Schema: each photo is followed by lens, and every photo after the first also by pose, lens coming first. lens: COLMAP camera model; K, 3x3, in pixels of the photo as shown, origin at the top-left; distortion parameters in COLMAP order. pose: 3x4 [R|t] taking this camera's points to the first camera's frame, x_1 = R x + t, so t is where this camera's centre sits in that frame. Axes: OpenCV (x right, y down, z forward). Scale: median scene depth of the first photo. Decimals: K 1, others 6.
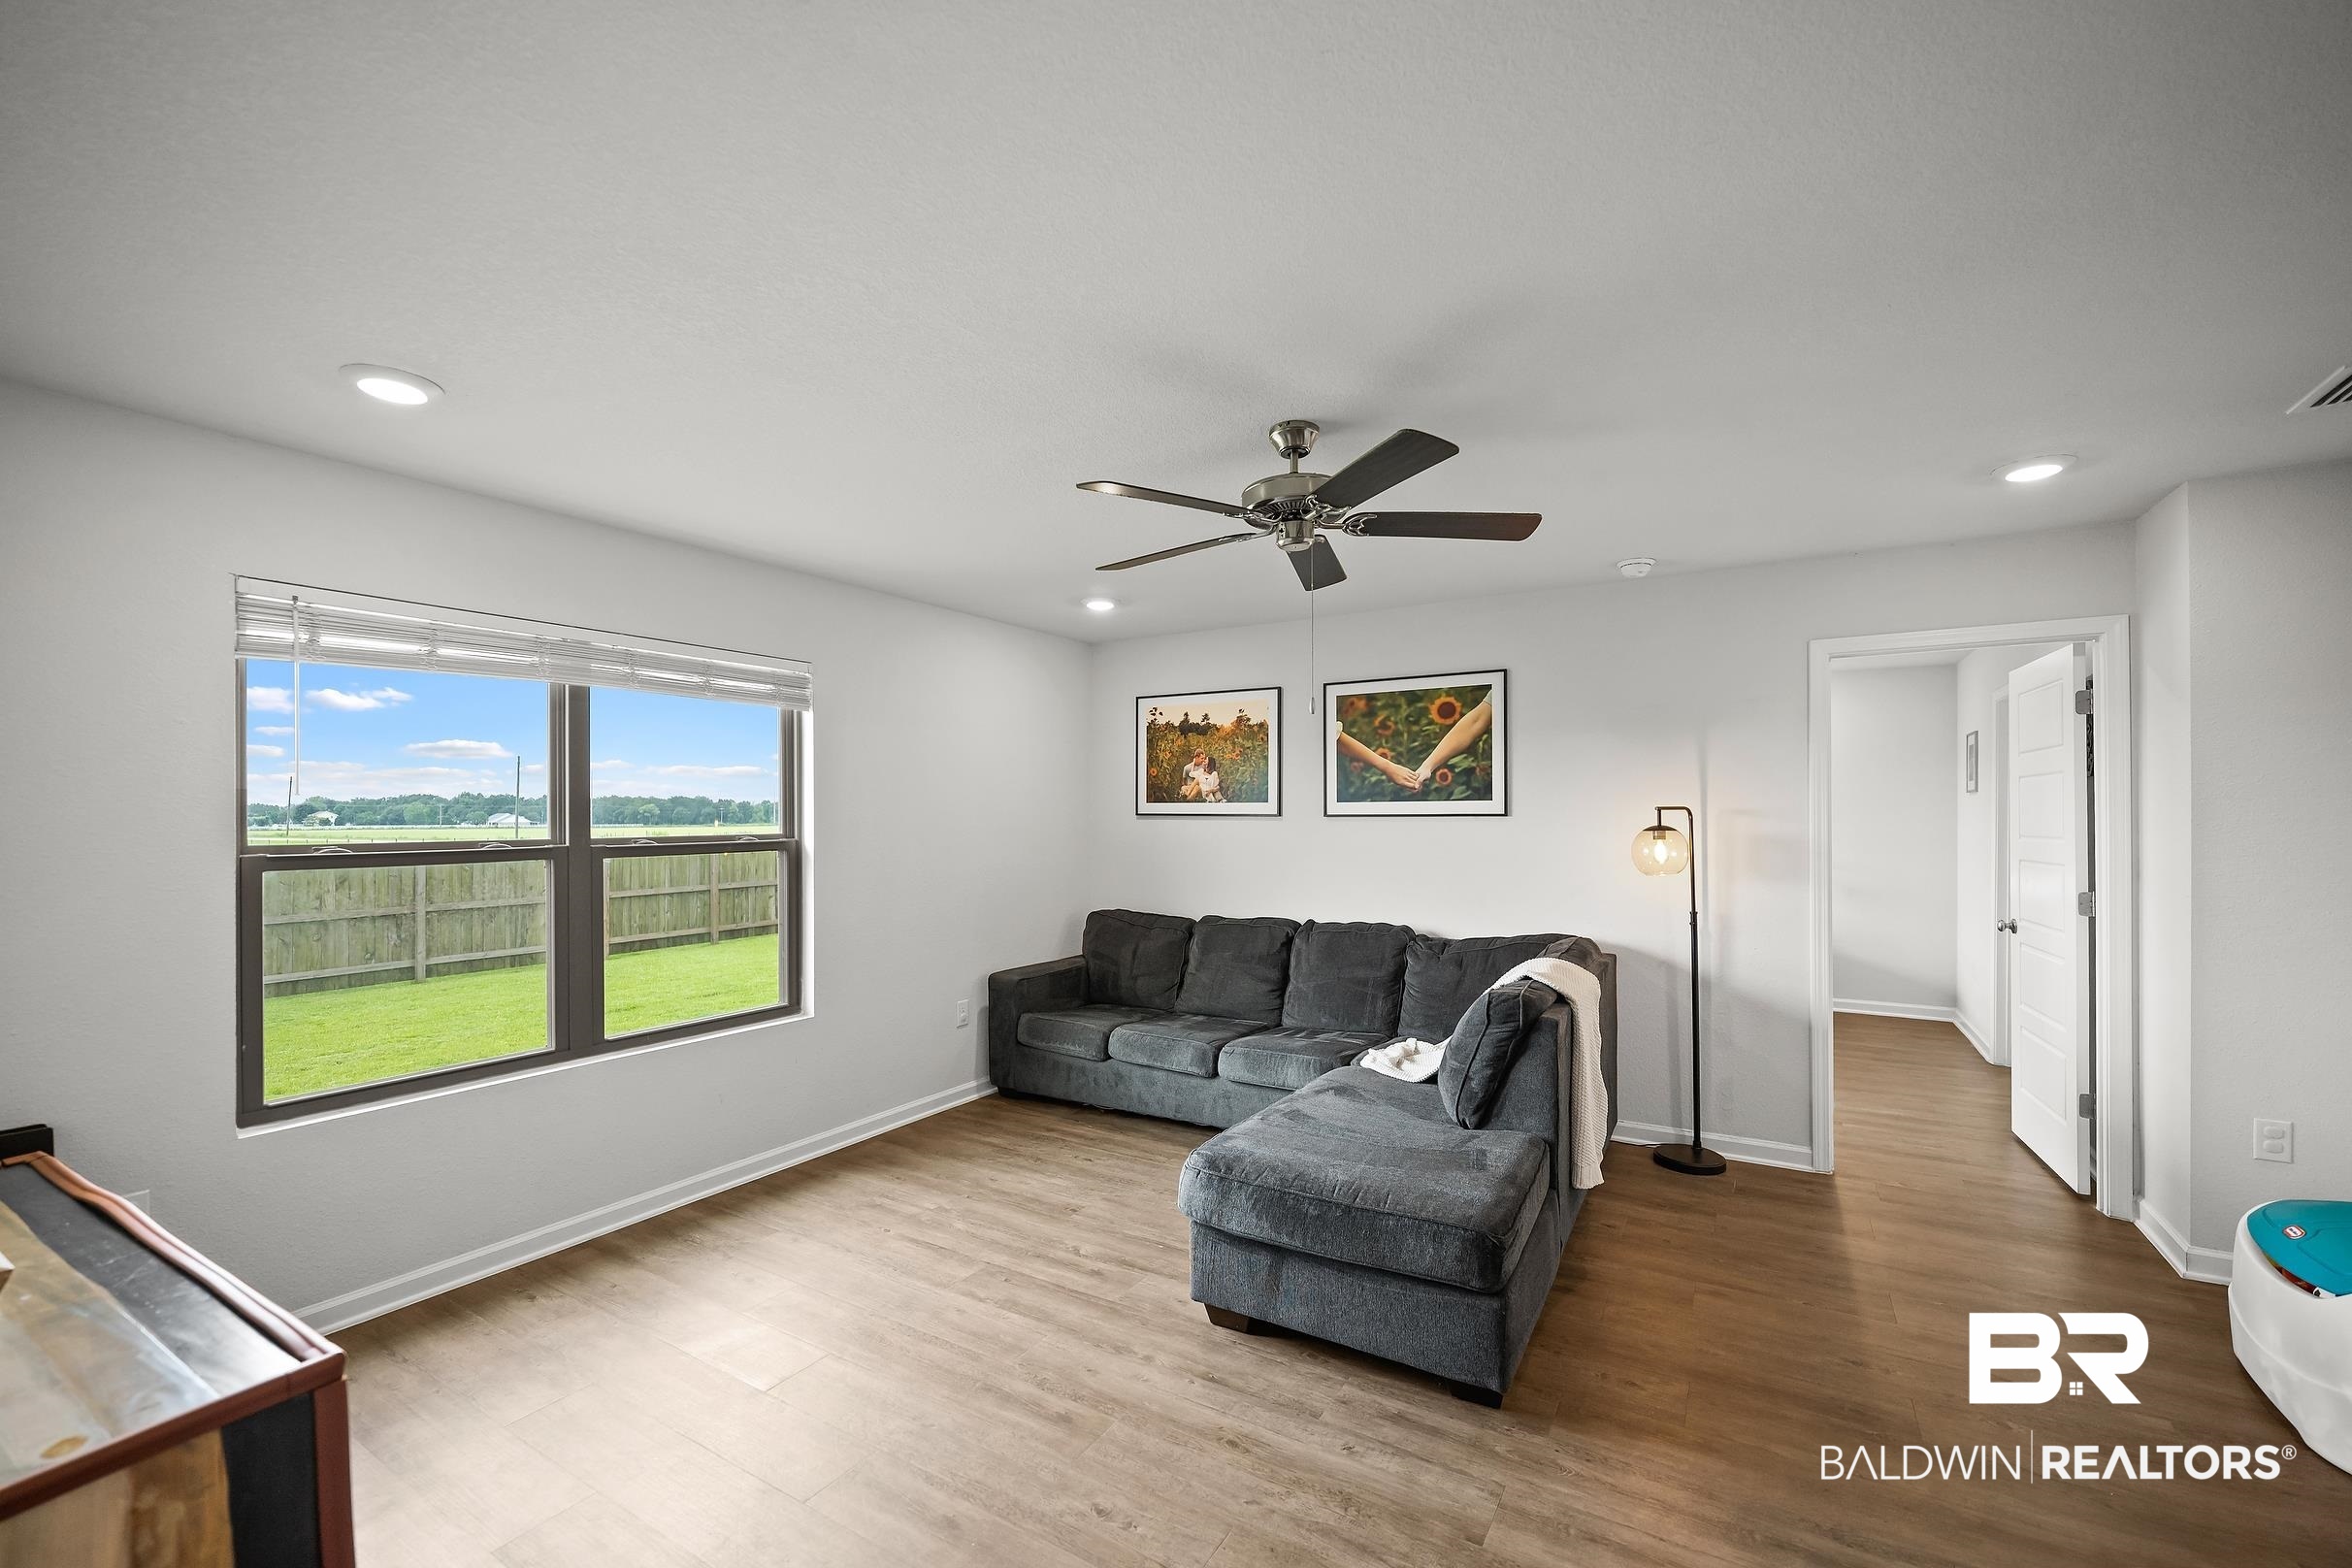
lens RADIAL K [[976.6, 0, 1176.6], [0, 976.6, 818.3], [0, 0, 1]] dist [-0.000128, -0.000293]
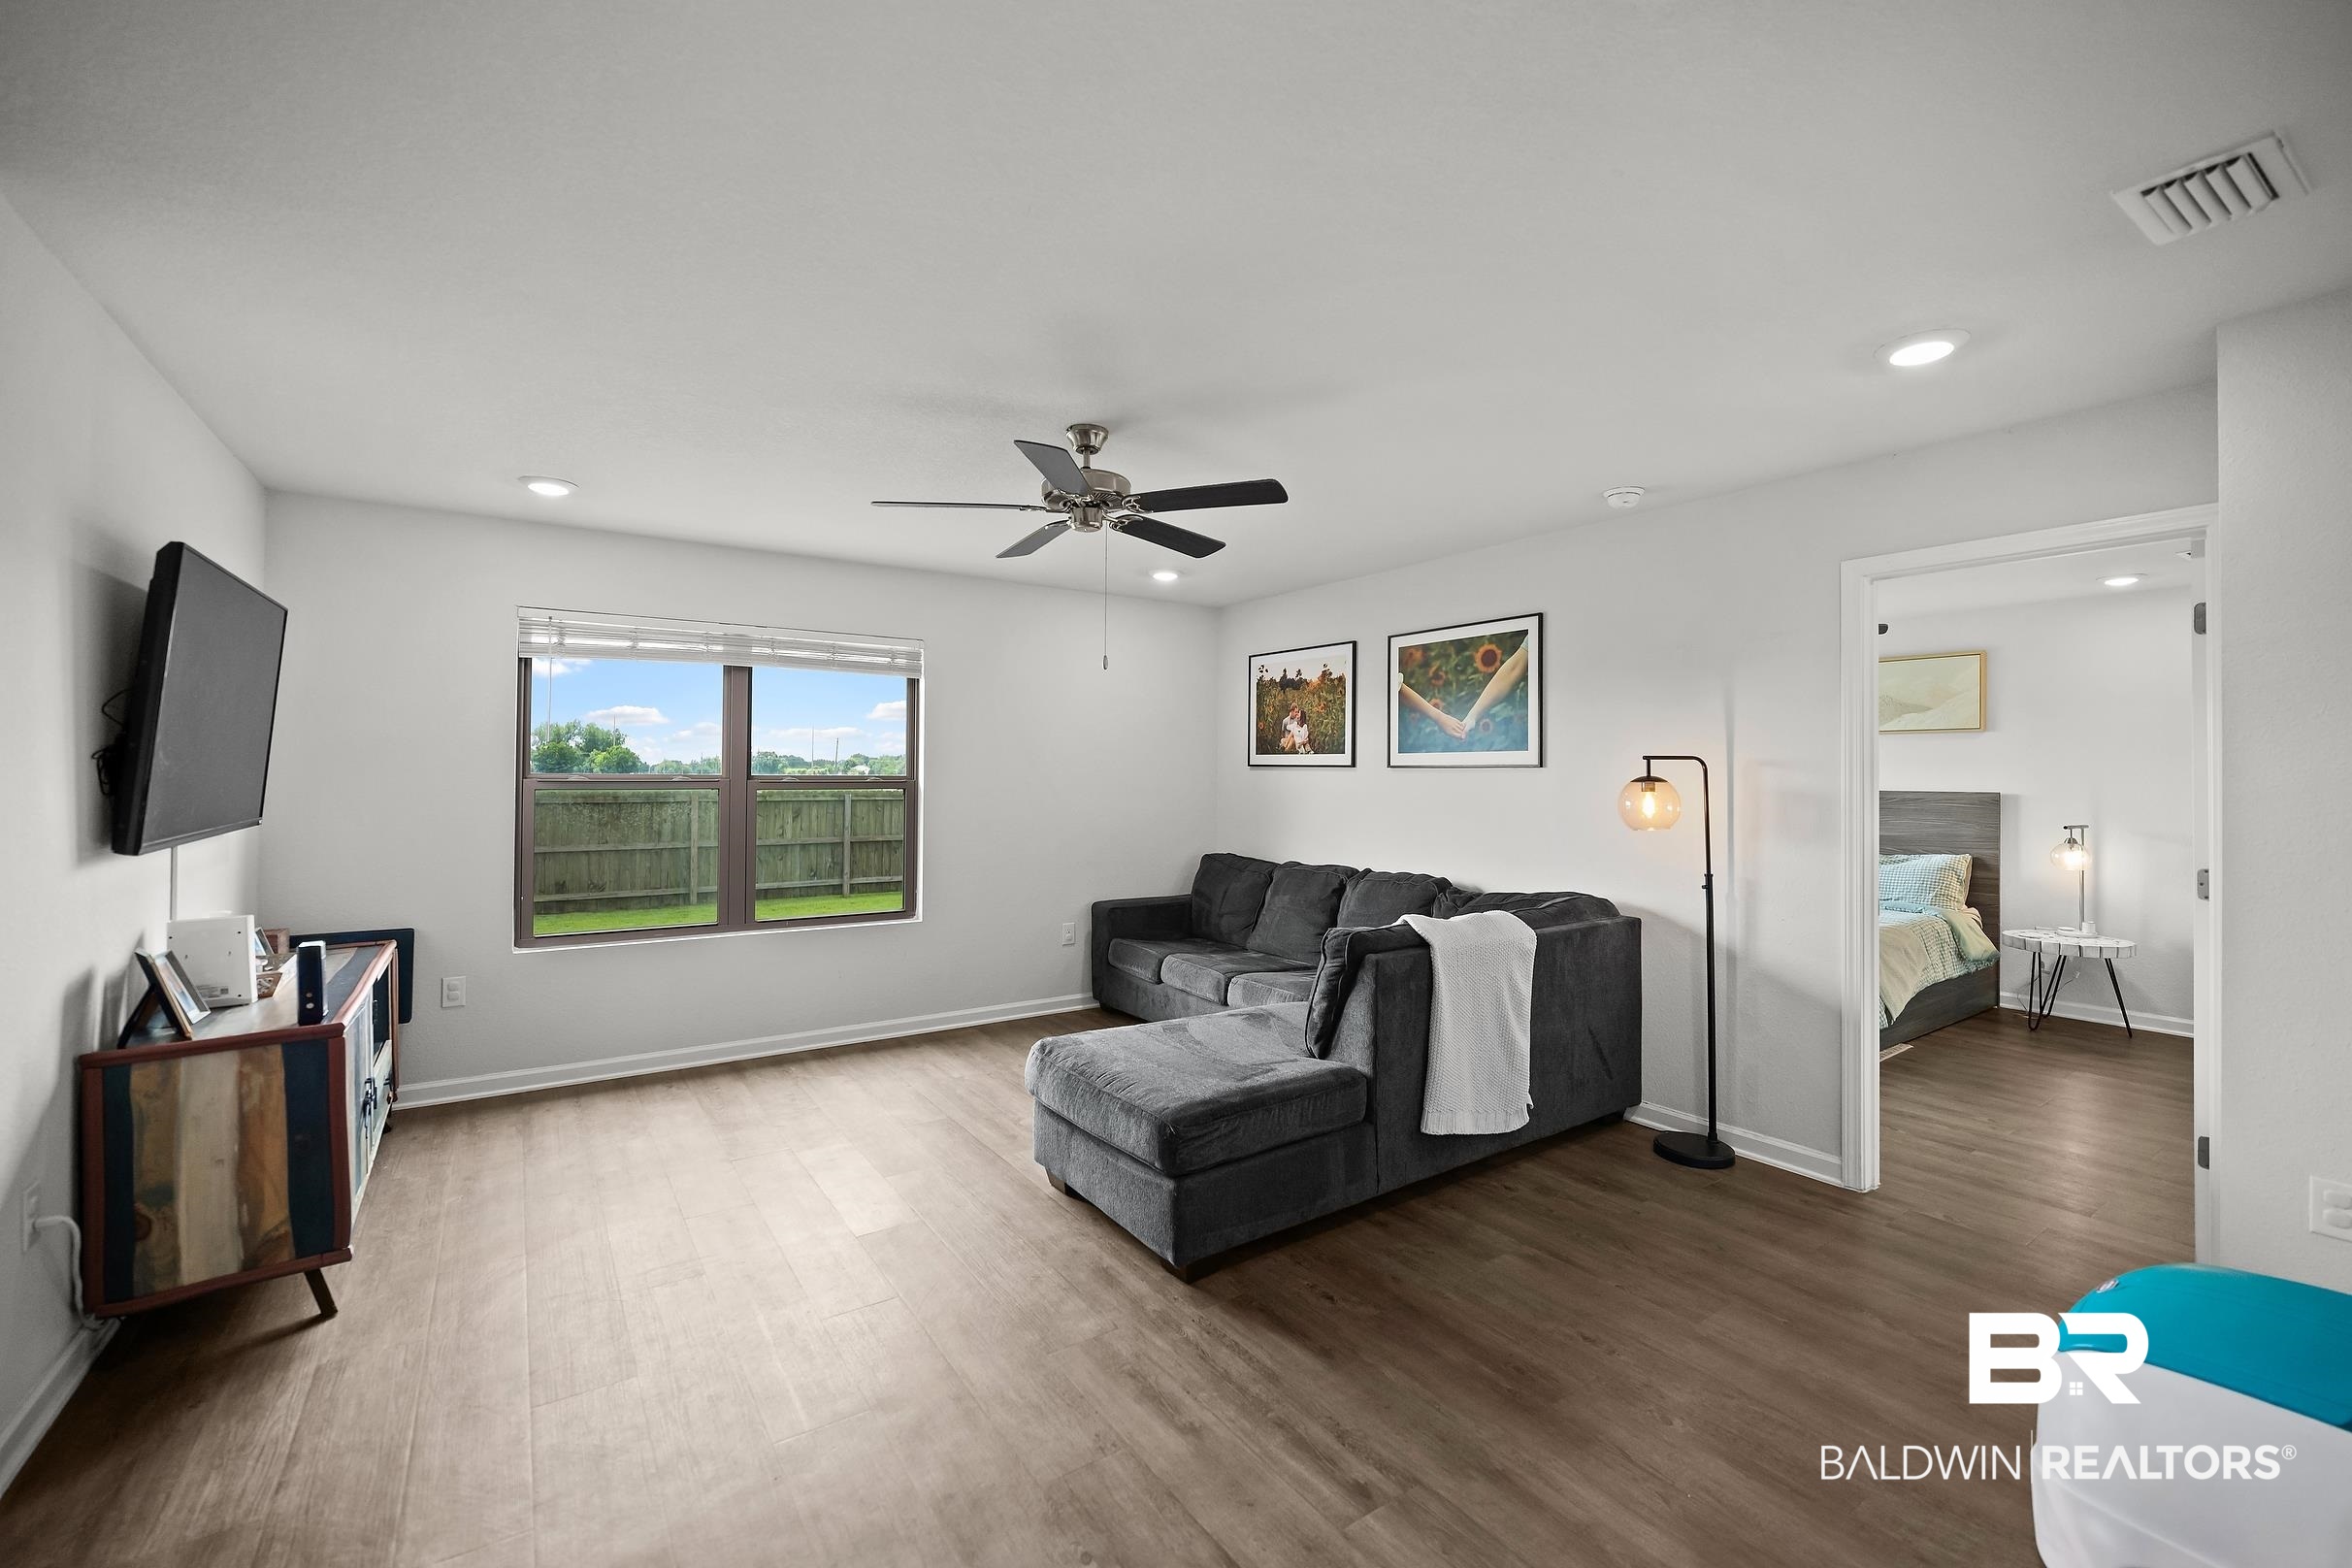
lens RADIAL K [[994.4, 0, 1183.4], [0, 994.4, 772.5], [0, 0, 1]] dist [0.002250, 0.000647]
pose [[0.910342, 0.010539, -0.413723, 0.403689], [-0.014287, 0.999880, -0.005966, 0.013005], [0.413610, 0.011342, 0.910383, -0.023627]]
